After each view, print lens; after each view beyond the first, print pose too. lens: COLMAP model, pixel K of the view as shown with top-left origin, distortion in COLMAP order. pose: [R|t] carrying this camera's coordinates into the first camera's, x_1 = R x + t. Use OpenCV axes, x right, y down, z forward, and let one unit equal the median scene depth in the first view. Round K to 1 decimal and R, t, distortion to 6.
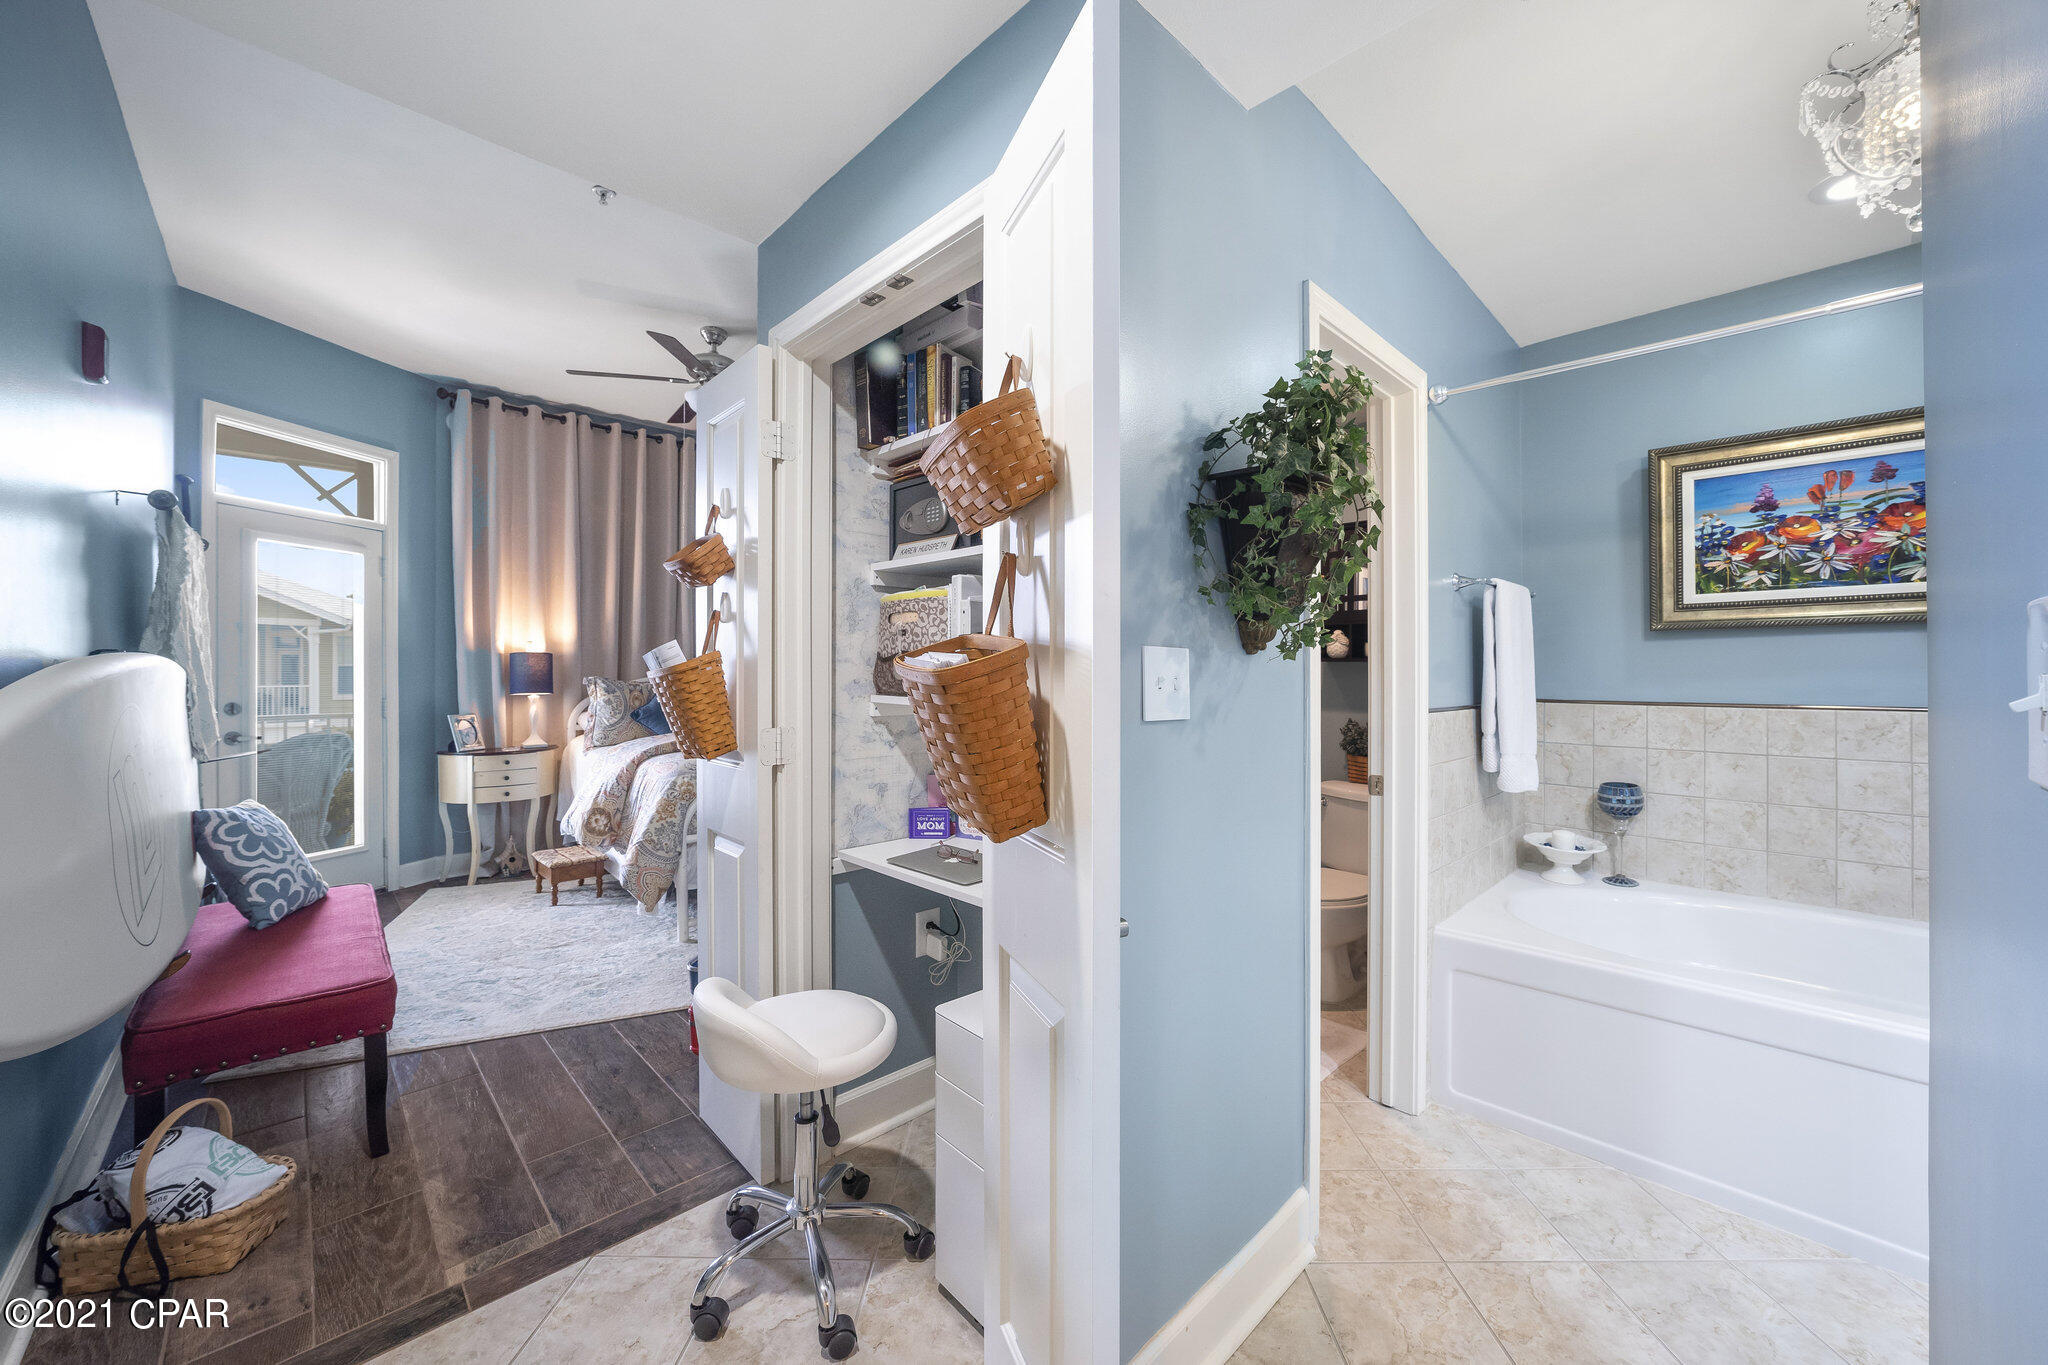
lens RADIAL K [[760.4, 0, 1015.1], [0, 760.4, 673.4], [0, 0, 1]] dist [-0.002511, -0.000210]
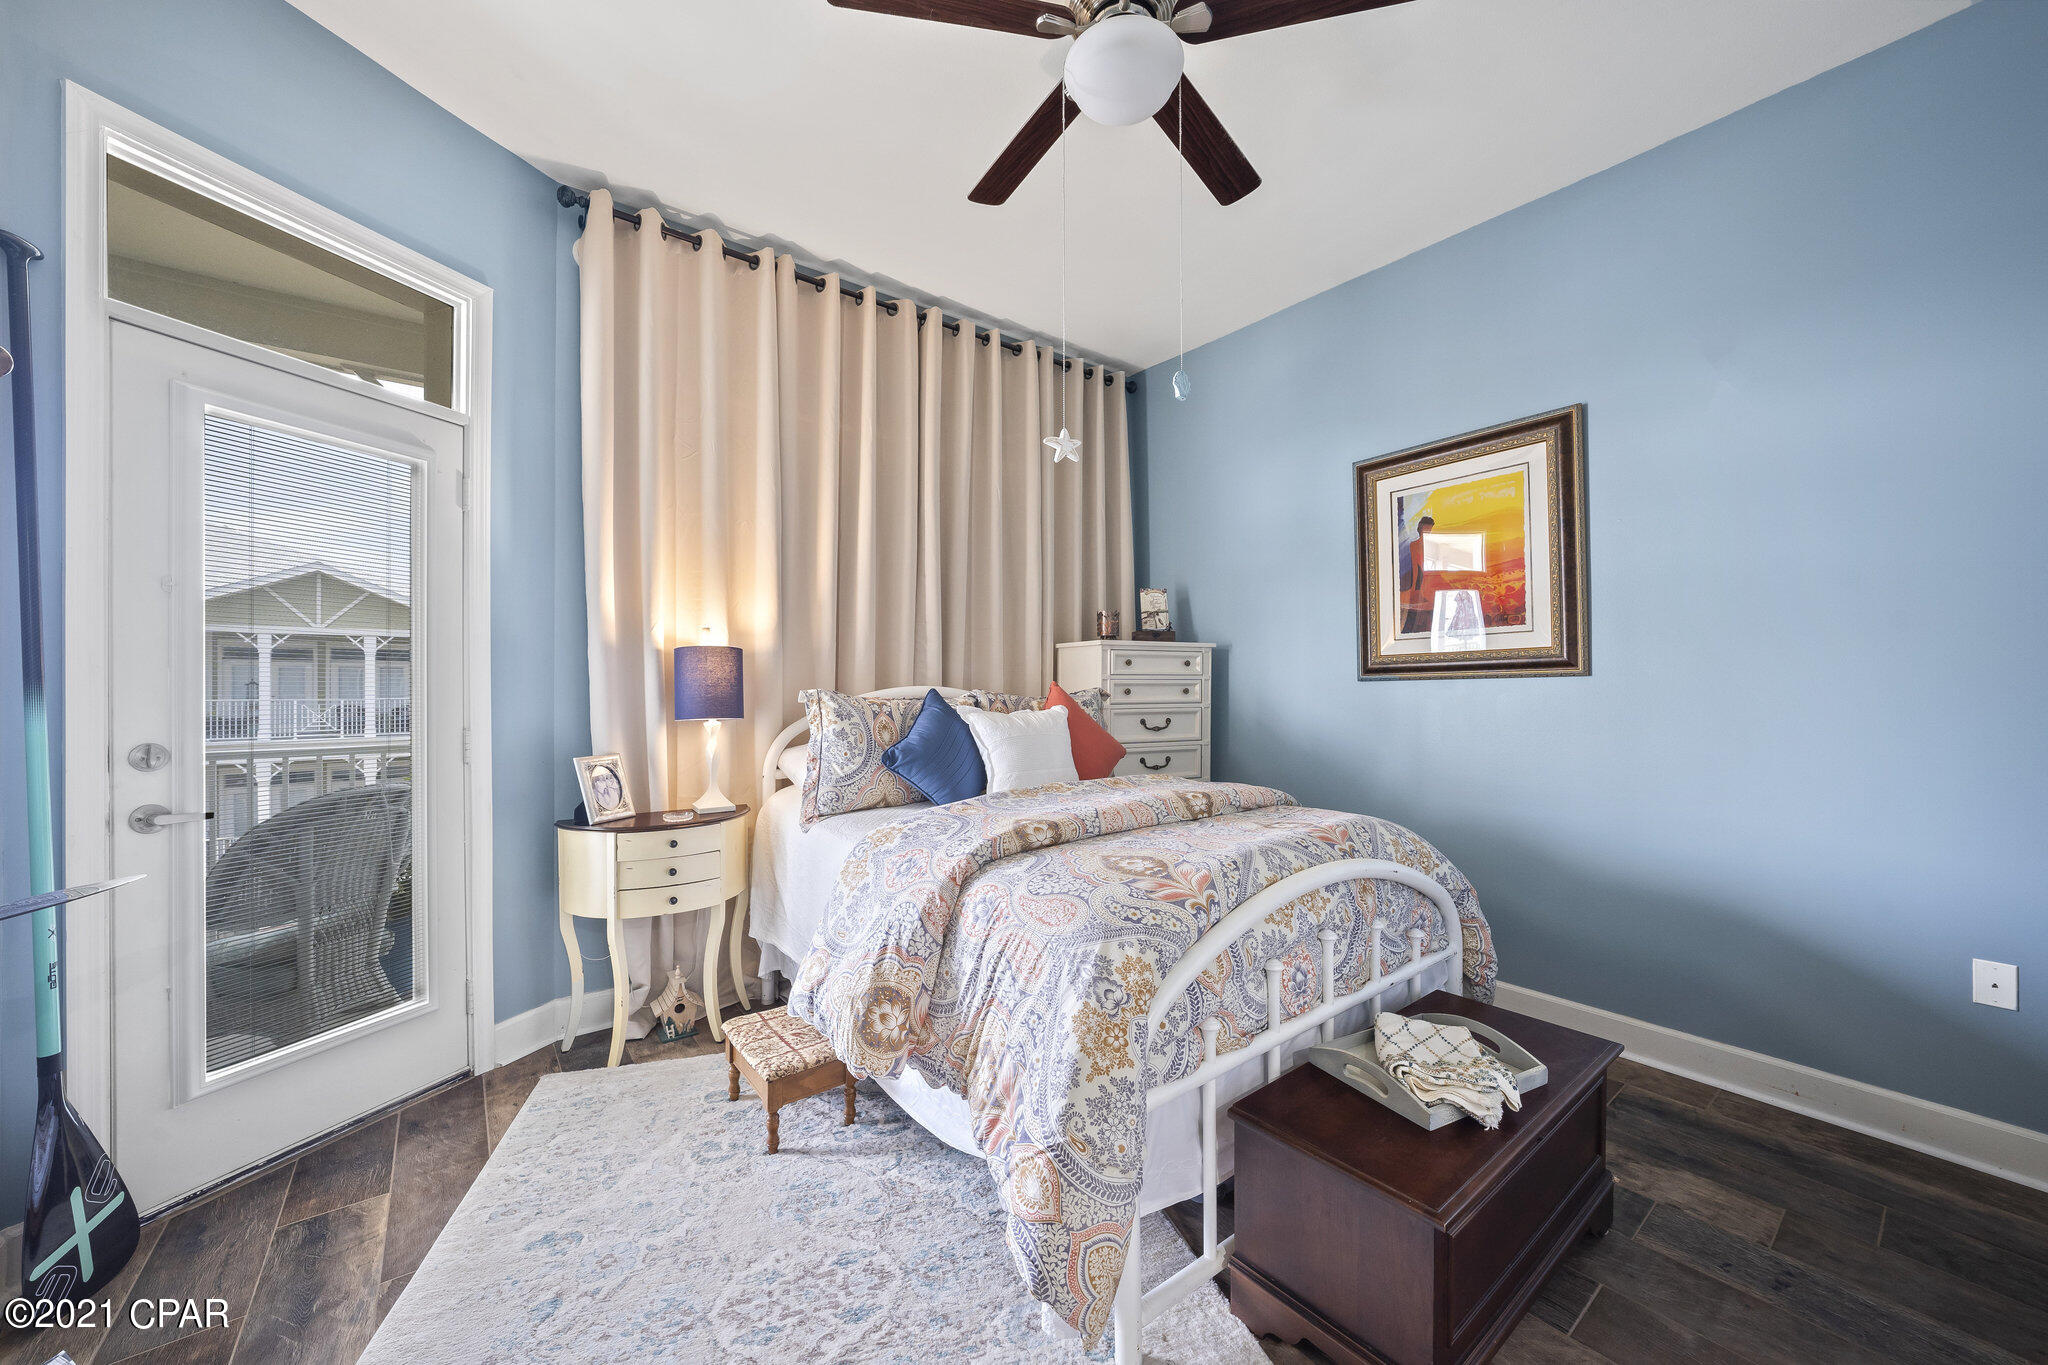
lens RADIAL K [[733.3, 0, 1024.0], [0, 733.3, 682.5], [0, 0, 1]] dist [-0.014692, 0.003642]
pose [[0.995146, -0.001483, -0.098397, -0.353365], [0.001435, 0.999999, -0.000558, -0.000319], [0.098398, 0.000414, 0.995147, 0.483373]]
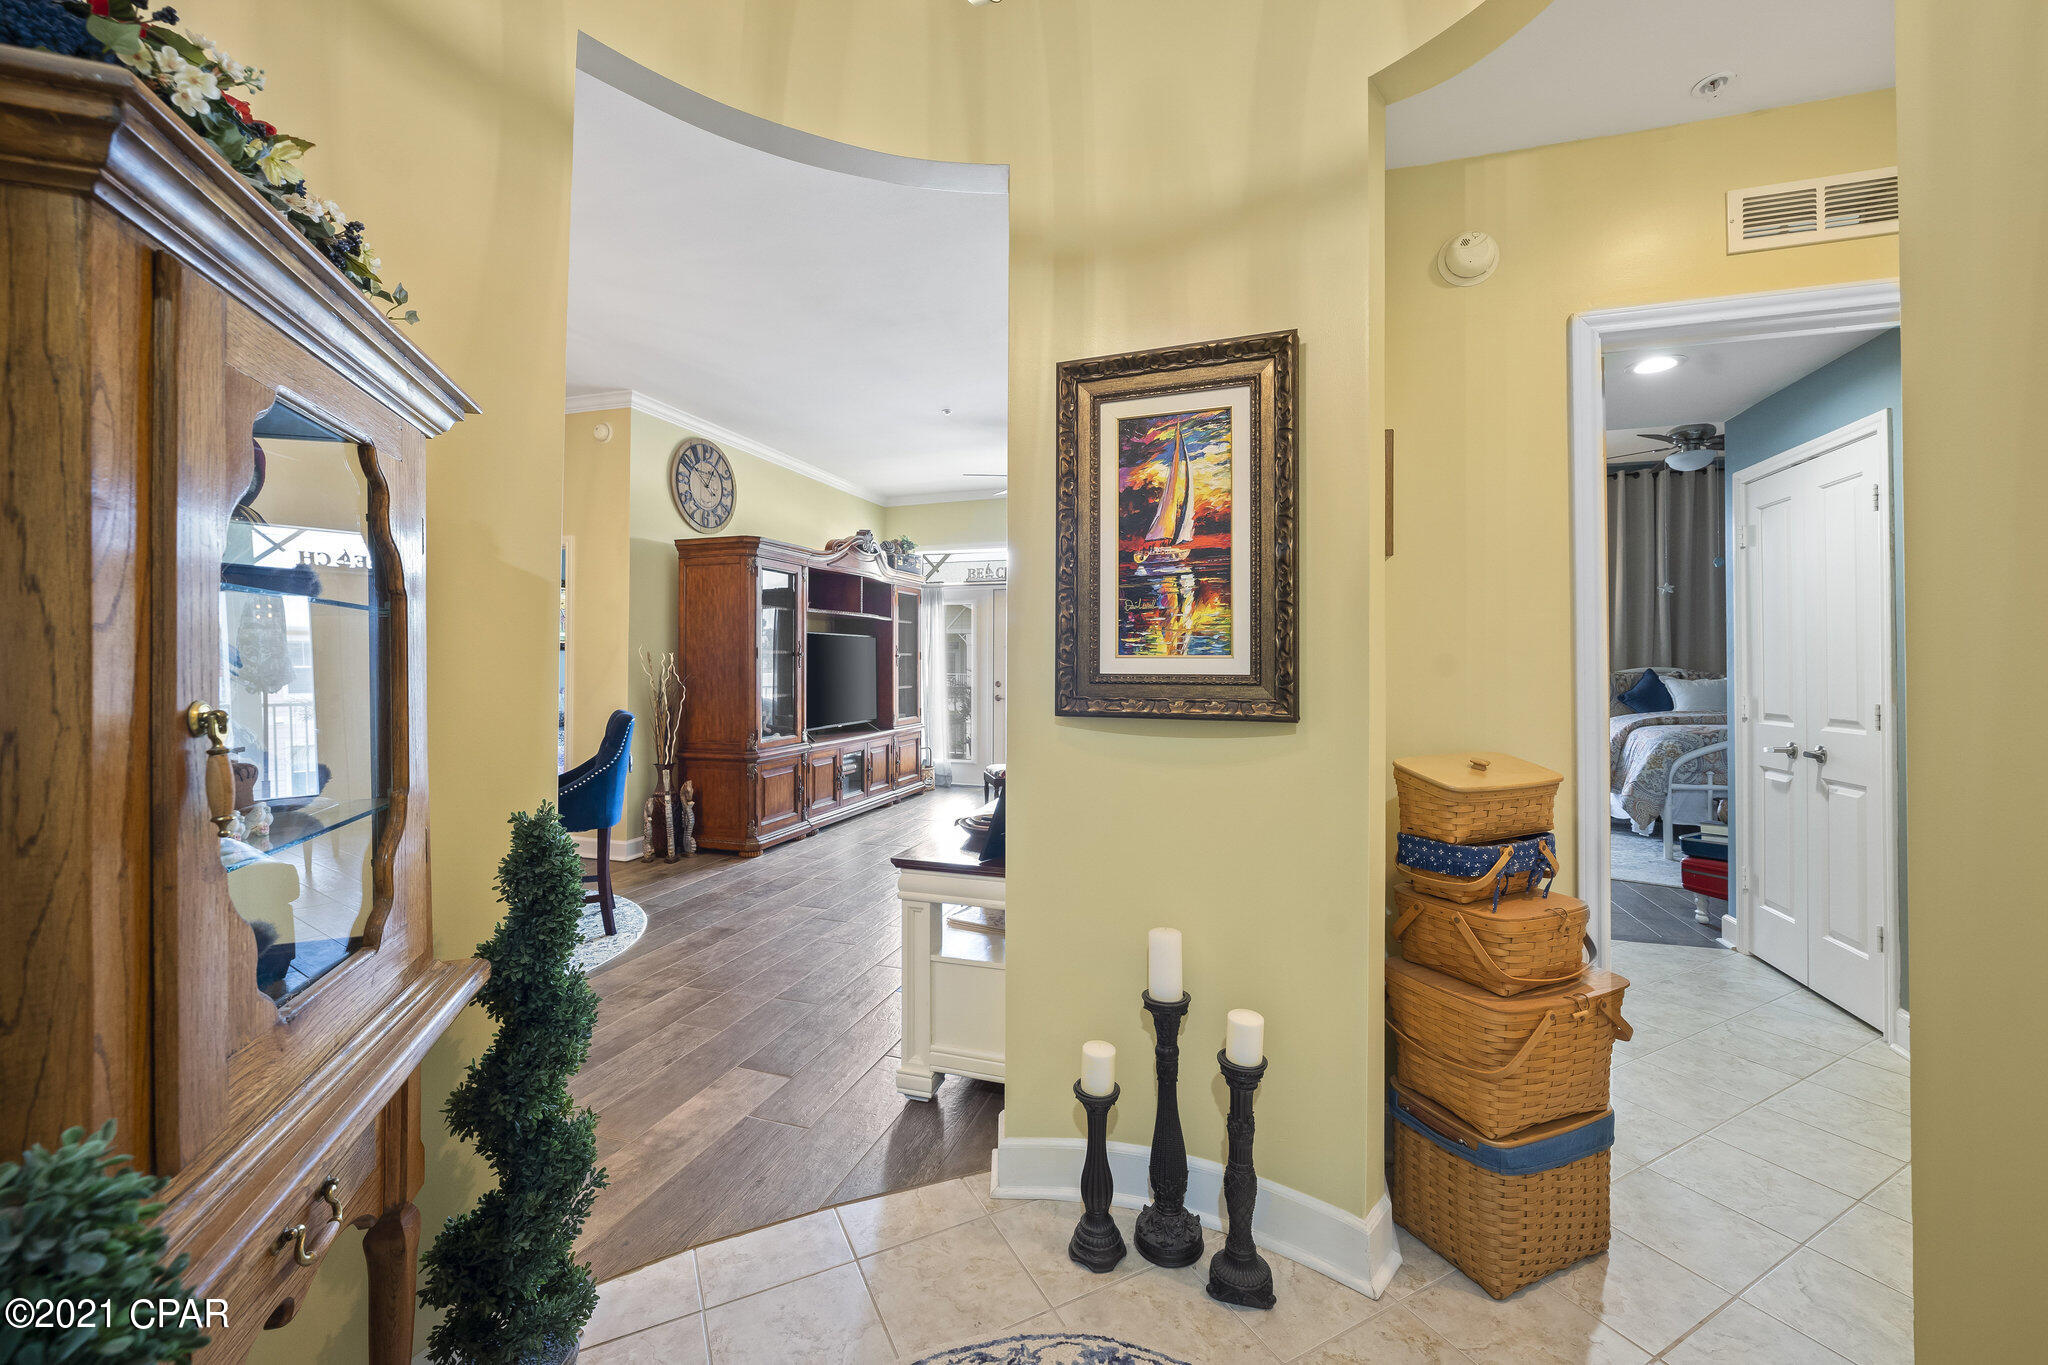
lens RADIAL K [[811.7, 0, 1021.0], [0, 811.7, 664.6], [0, 0, 1]] dist [-0.001133, -0.000077]
pose [[0.489223, -0.002910, -0.872154, 0.221984], [0.004971, 0.999987, -0.000548, -0.007489], [0.872144, -0.004068, 0.489232, -0.604696]]
